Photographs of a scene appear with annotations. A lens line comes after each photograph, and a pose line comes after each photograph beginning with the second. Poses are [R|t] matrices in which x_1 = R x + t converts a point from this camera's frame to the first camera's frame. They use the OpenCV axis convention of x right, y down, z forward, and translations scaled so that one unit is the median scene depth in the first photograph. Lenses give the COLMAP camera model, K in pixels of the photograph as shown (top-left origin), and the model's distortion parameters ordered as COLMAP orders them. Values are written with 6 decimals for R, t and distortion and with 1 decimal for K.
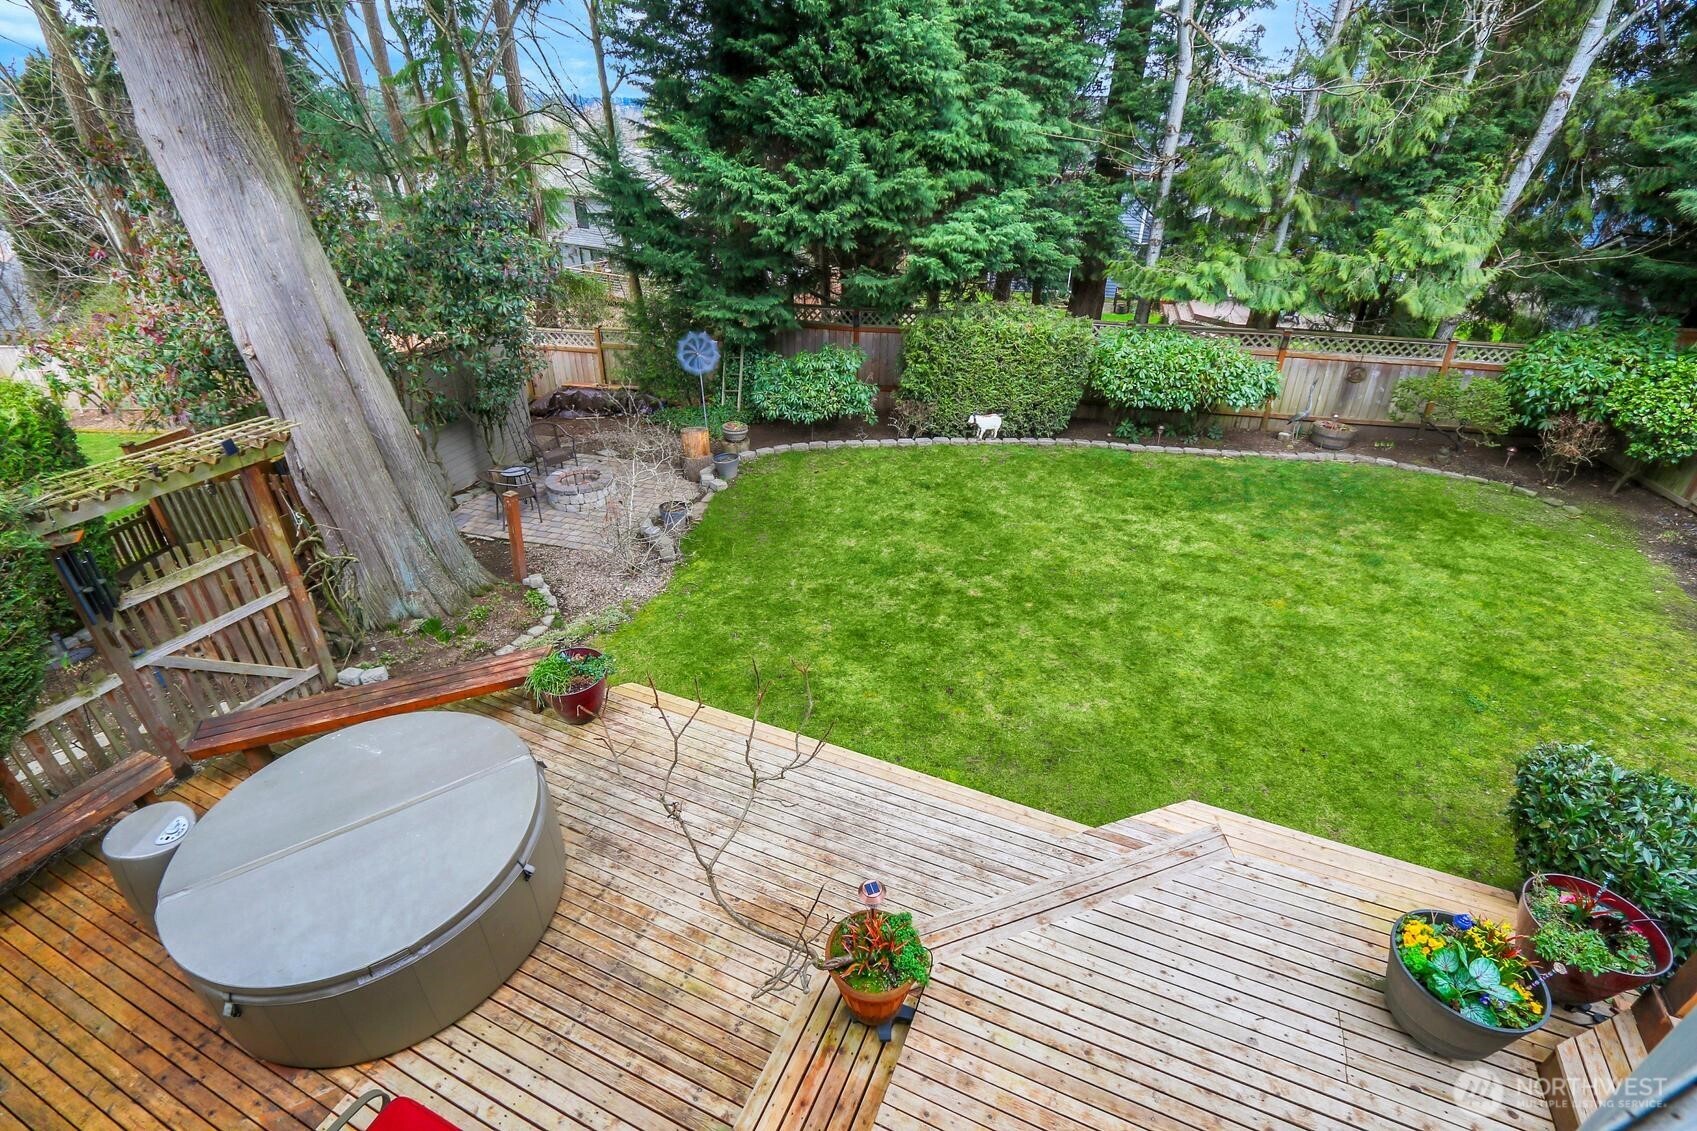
lens RADIAL K [[781.7, 0, 845.9], [0, 781.7, 572.3], [0, 0, 1]] dist [-0.012185, 0.000438]
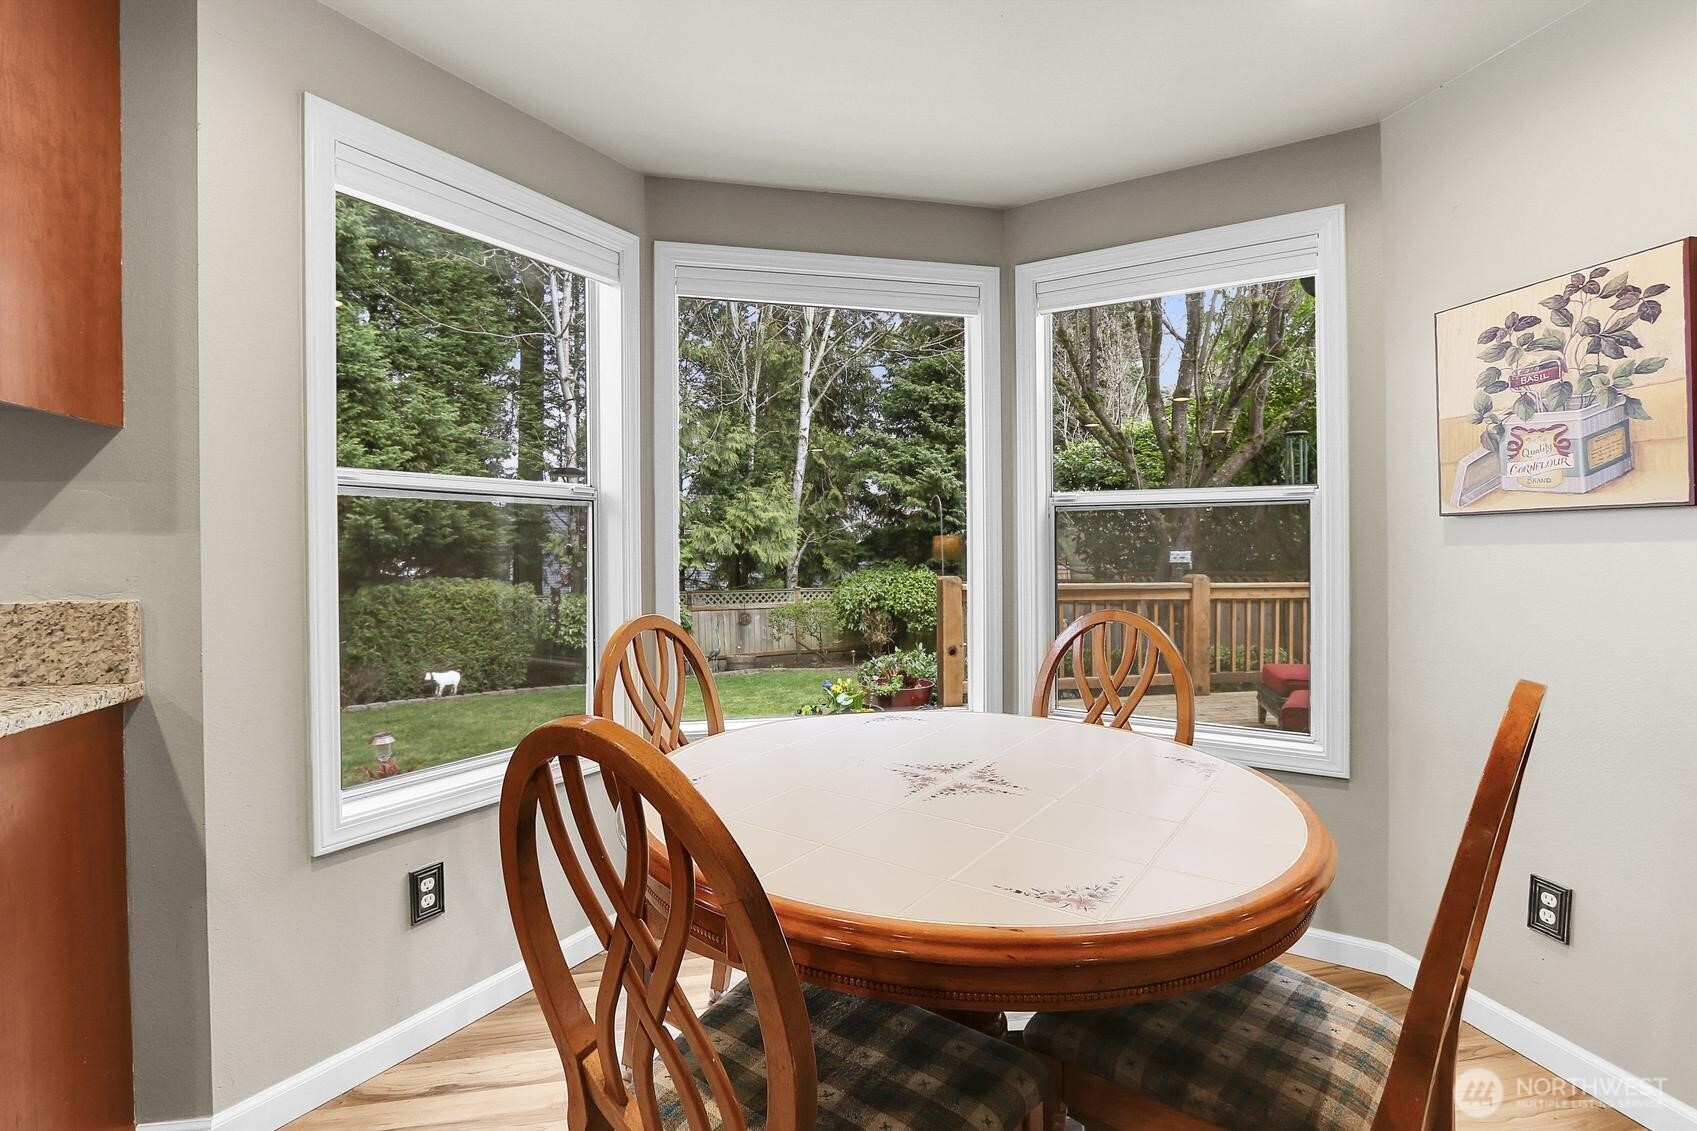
lens RADIAL K [[789.7, 0, 812.3], [0, 789.7, 550.0], [0, 0, 1]] dist [-0.015353, -0.000009]
pose [[0.807889, -0.013527, 0.589179, -0.043291], [0.306107, 0.863931, -0.399903, 0.262863], [-0.503600, 0.503429, 0.702101, -0.065873]]
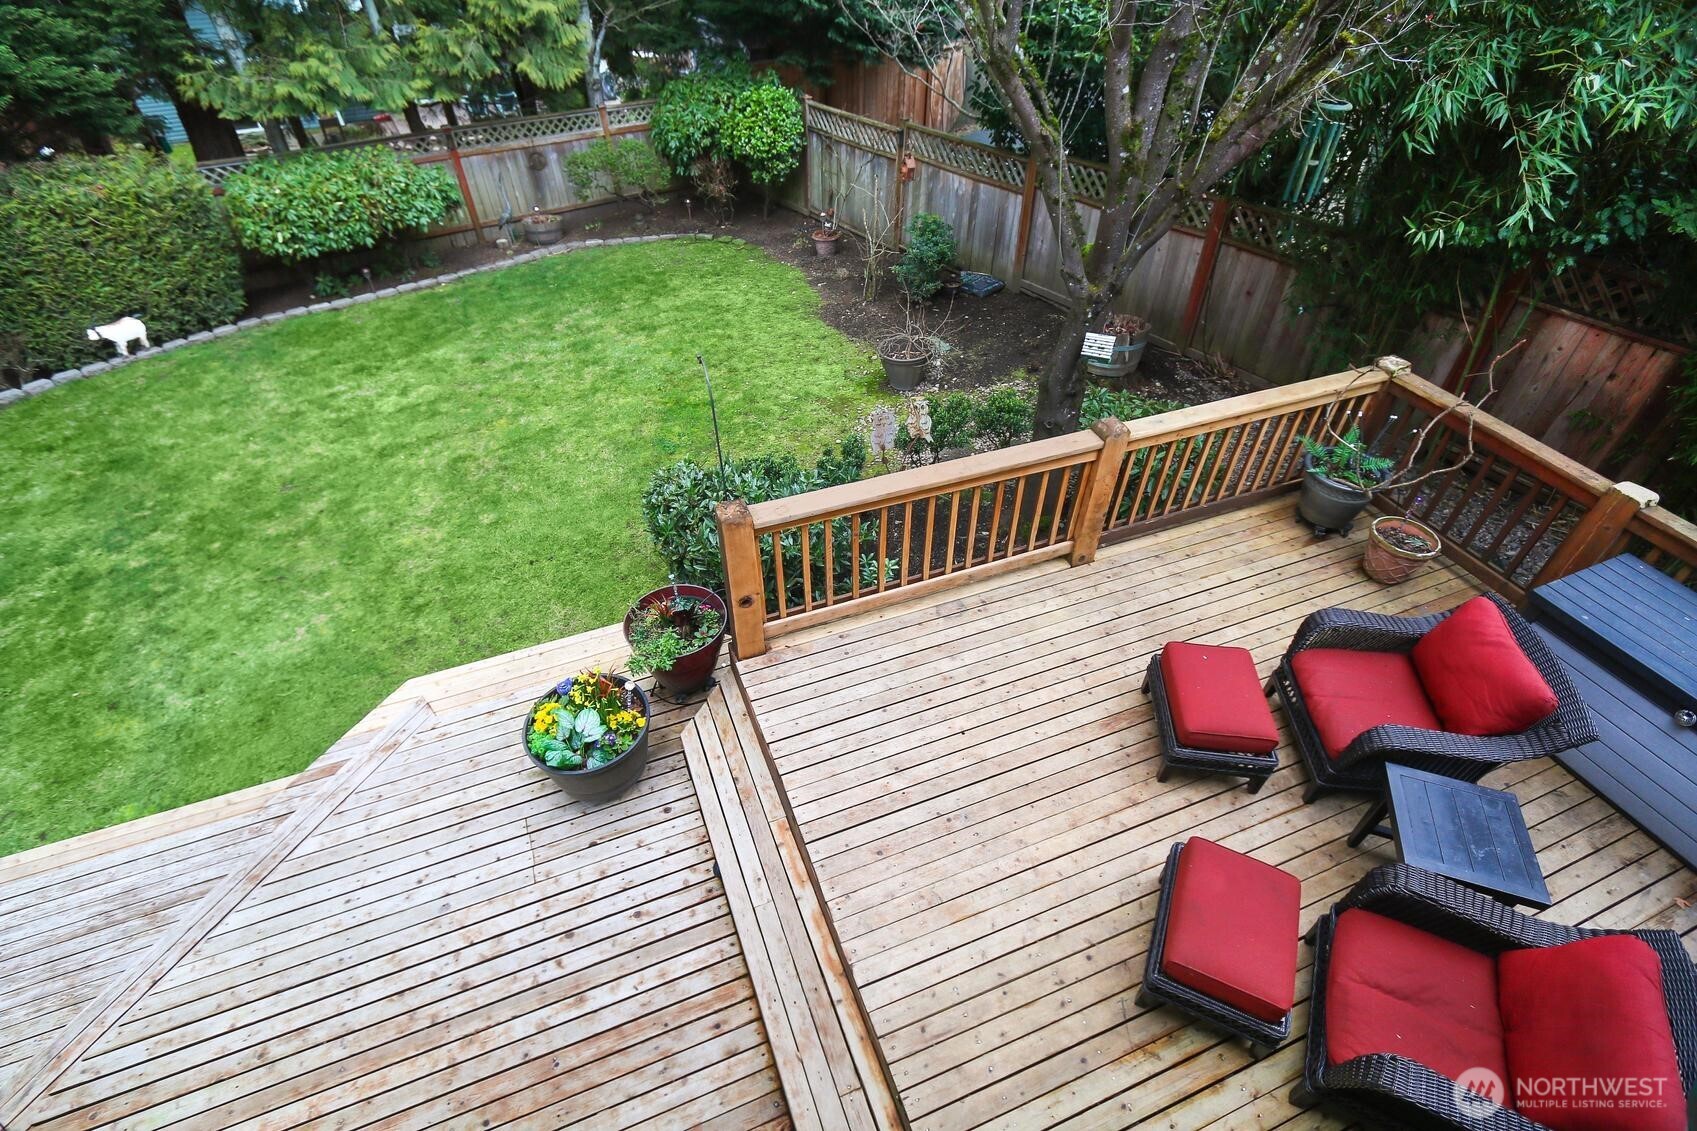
lens RADIAL K [[781.9, 0, 827.4], [0, 781.9, 569.5], [0, 0, 1]] dist [-0.013799, 0.001054]
pose [[0.697338, -0.482773, 0.529764, 0.176002], [0.370990, 0.875533, 0.309530, 0.036810], [-0.613258, -0.019310, 0.789646, -0.014841]]
